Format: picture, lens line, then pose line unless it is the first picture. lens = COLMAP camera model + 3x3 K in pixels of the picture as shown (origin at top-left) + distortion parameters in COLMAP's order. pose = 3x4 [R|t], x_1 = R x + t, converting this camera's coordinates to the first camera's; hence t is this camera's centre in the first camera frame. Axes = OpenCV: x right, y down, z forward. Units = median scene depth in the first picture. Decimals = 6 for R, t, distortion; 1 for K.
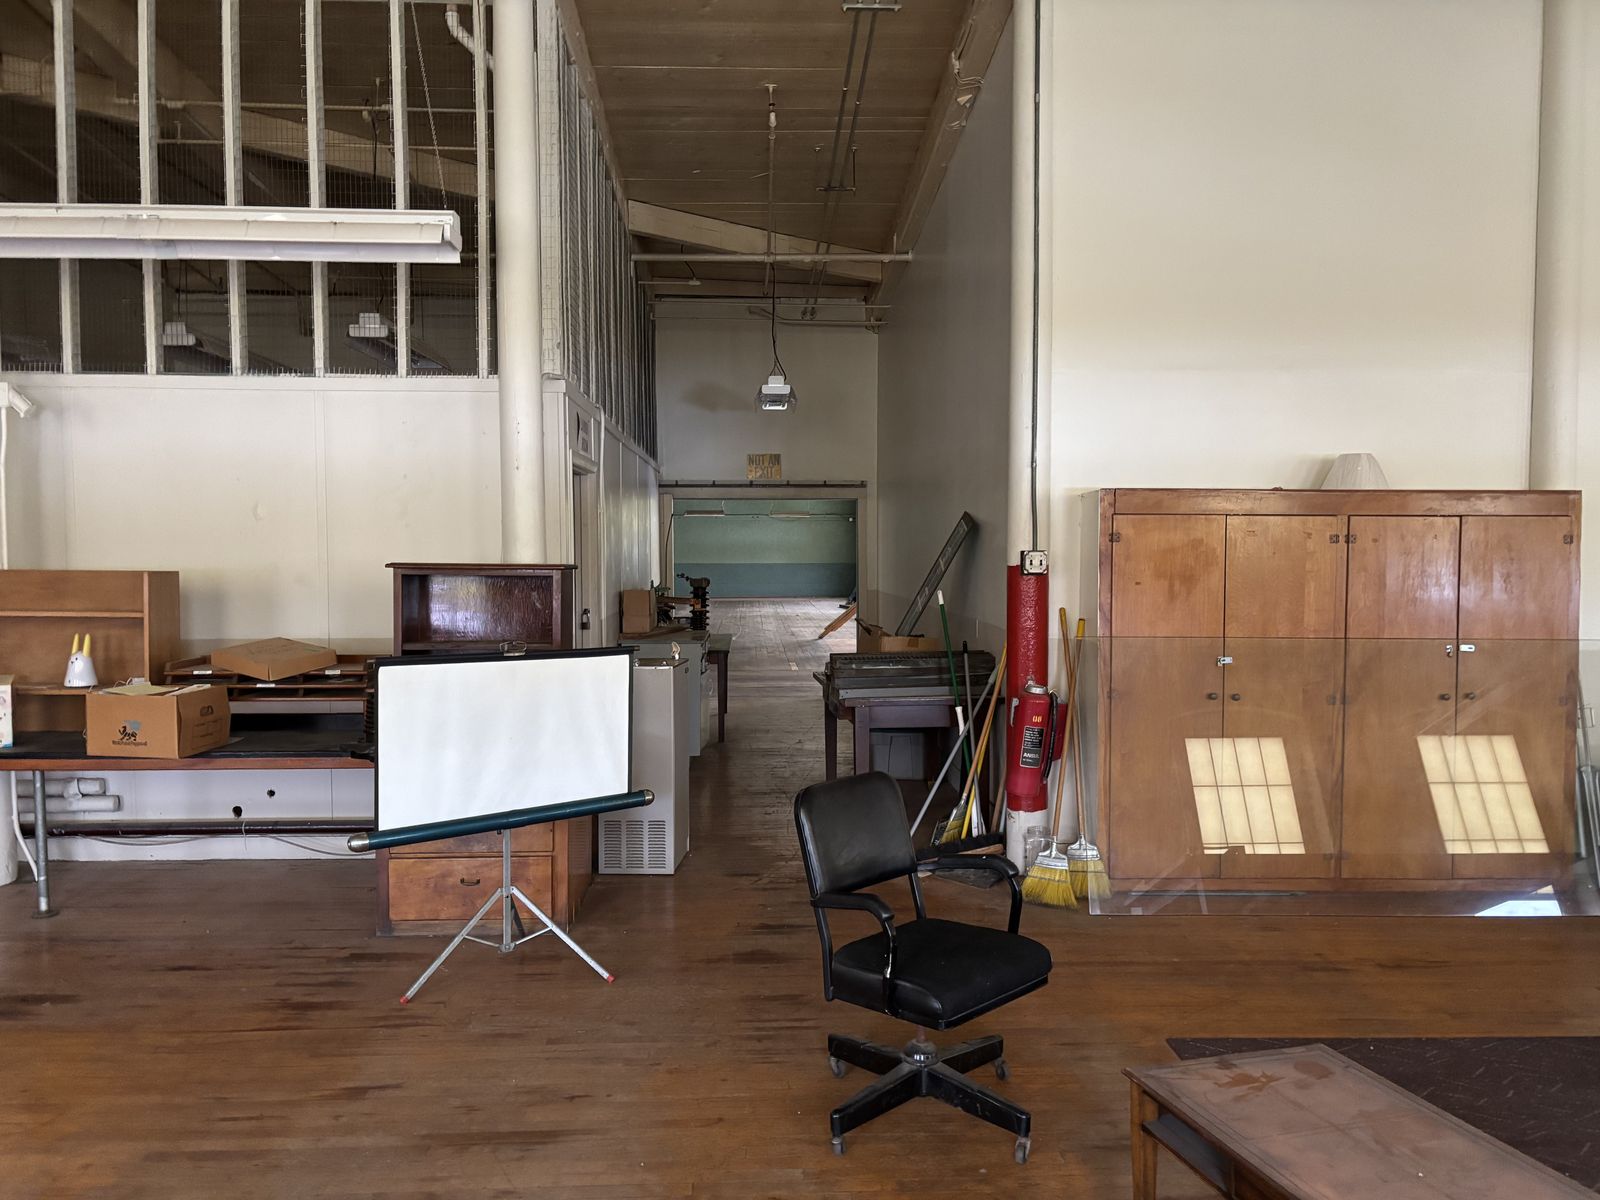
lens RADIAL K [[1209.4, 0, 800.0], [0, 1209.4, 600.0], [0, 0, 1]] dist [0.006599, -0.000128]
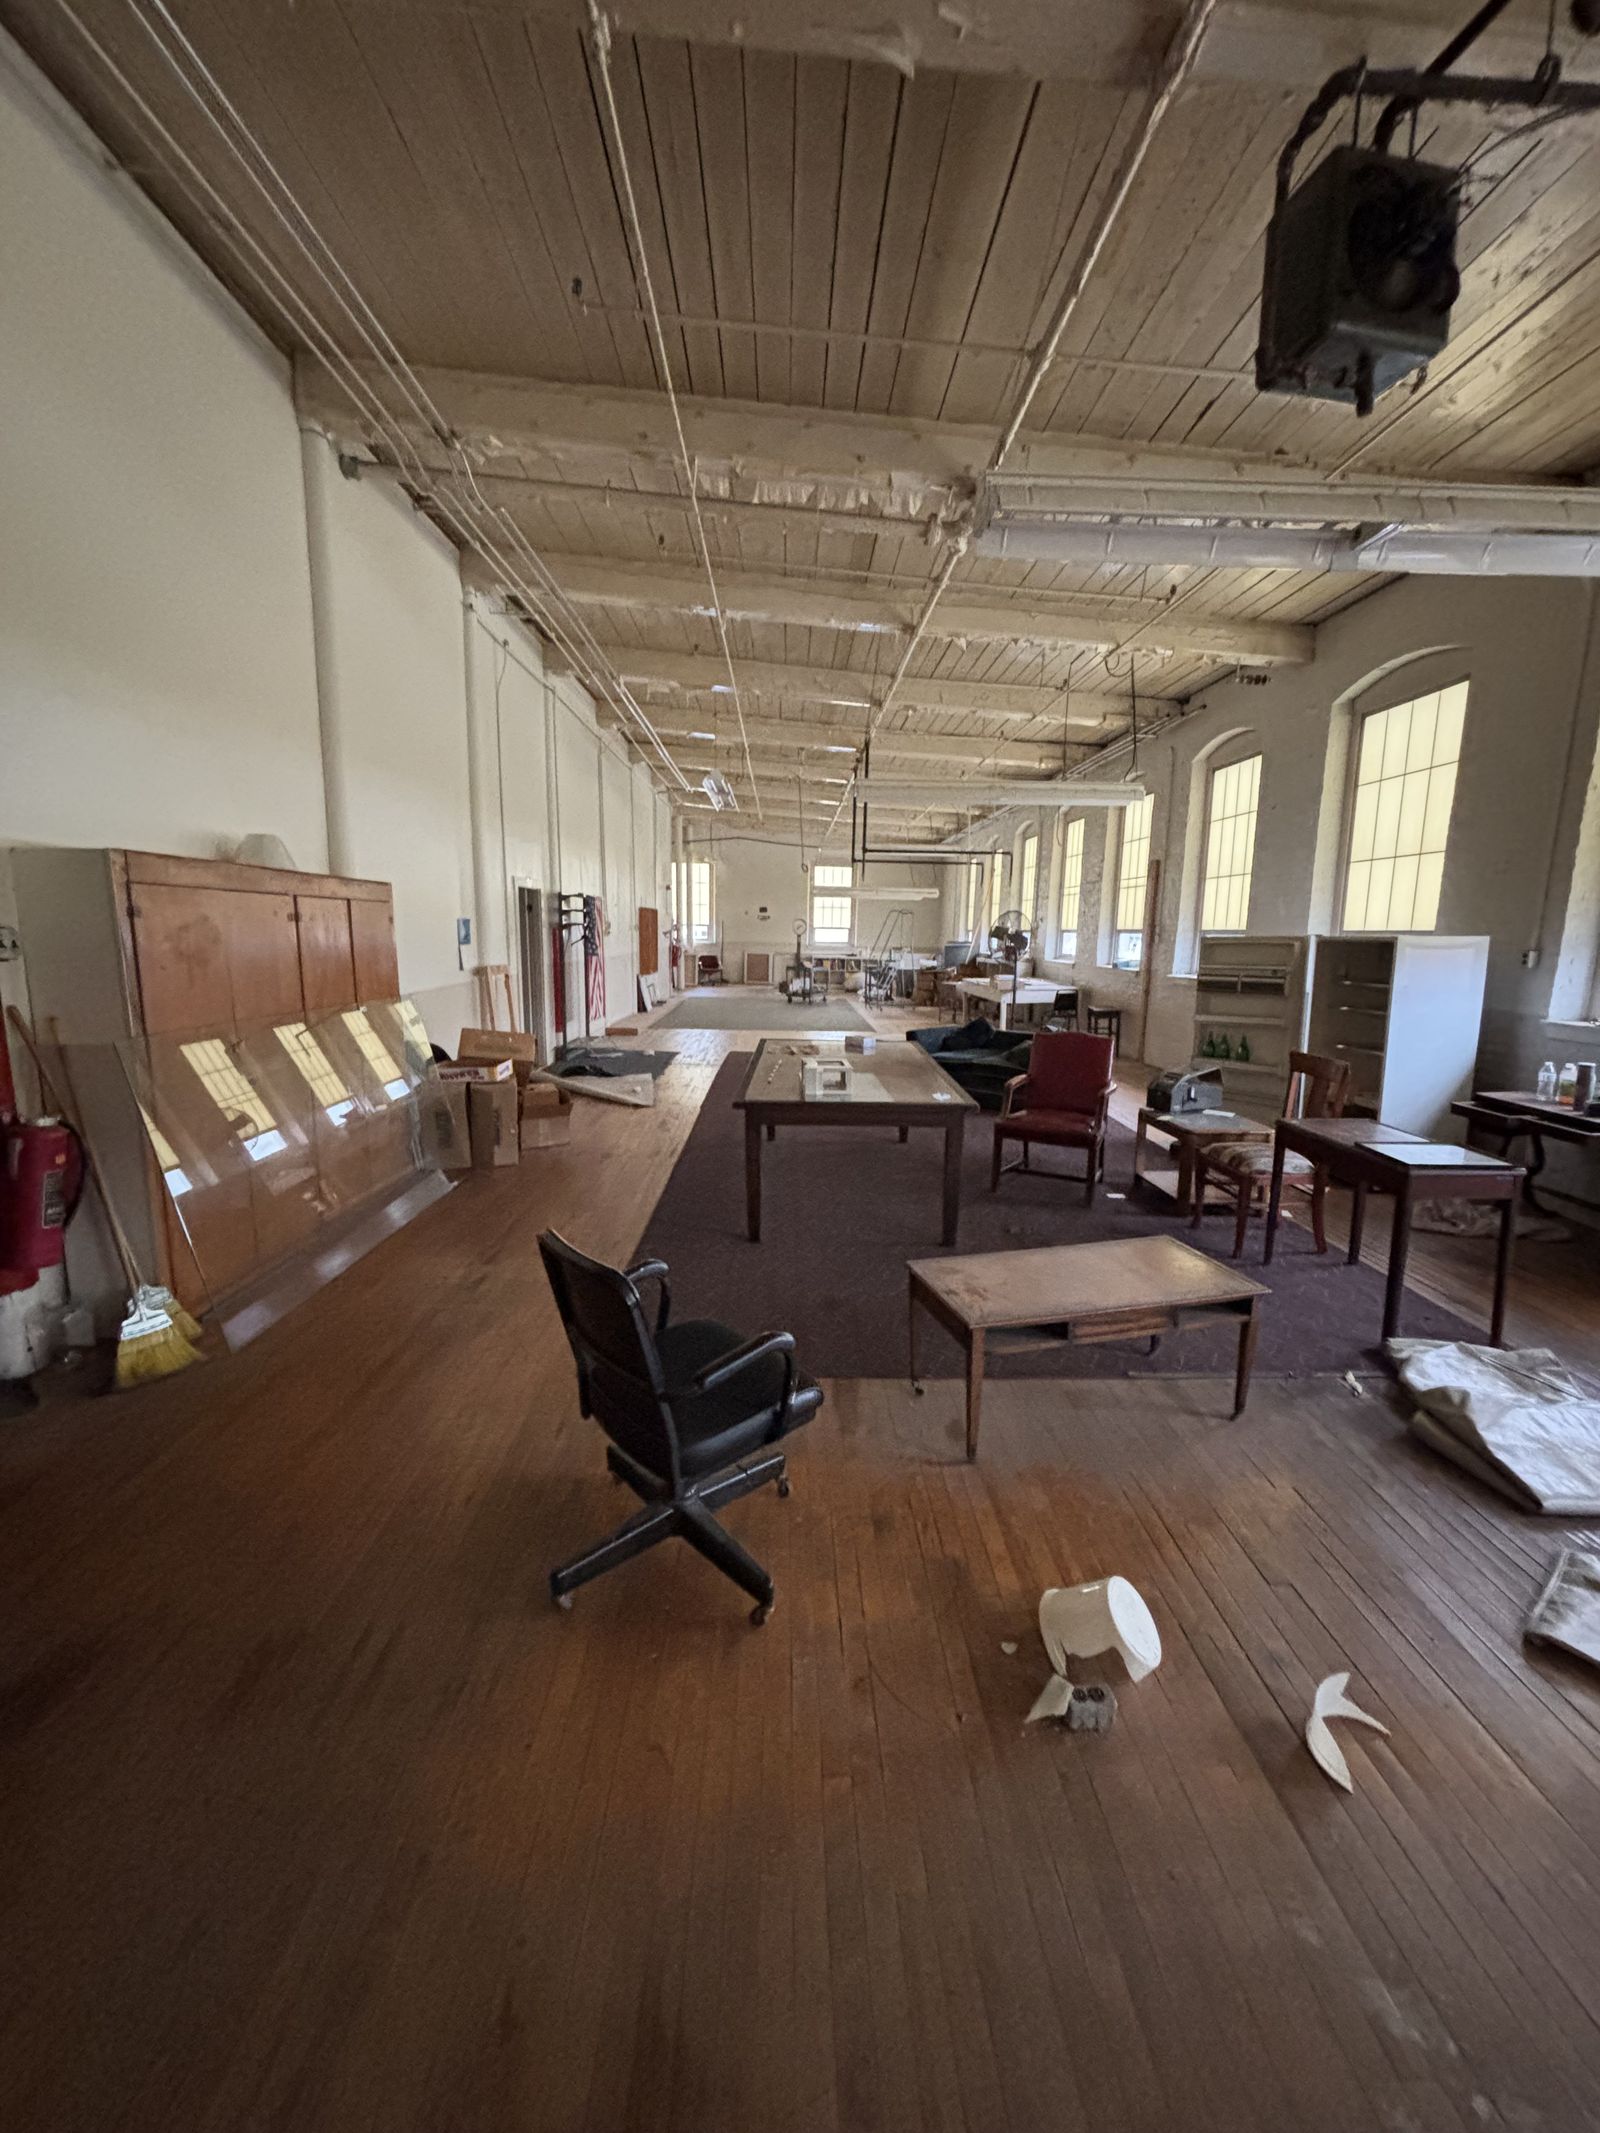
lens RADIAL K [[851.1, 0, 800.0], [0, 851.1, 1066.5], [0, 0, 1]] dist [-0.000467, -0.002053]
pose [[0.032400, -0.160165, 0.986558, -0.344006], [0.032108, 0.986734, 0.159139, -0.029913], [-0.998959, 0.026521, 0.037113, 0.628279]]
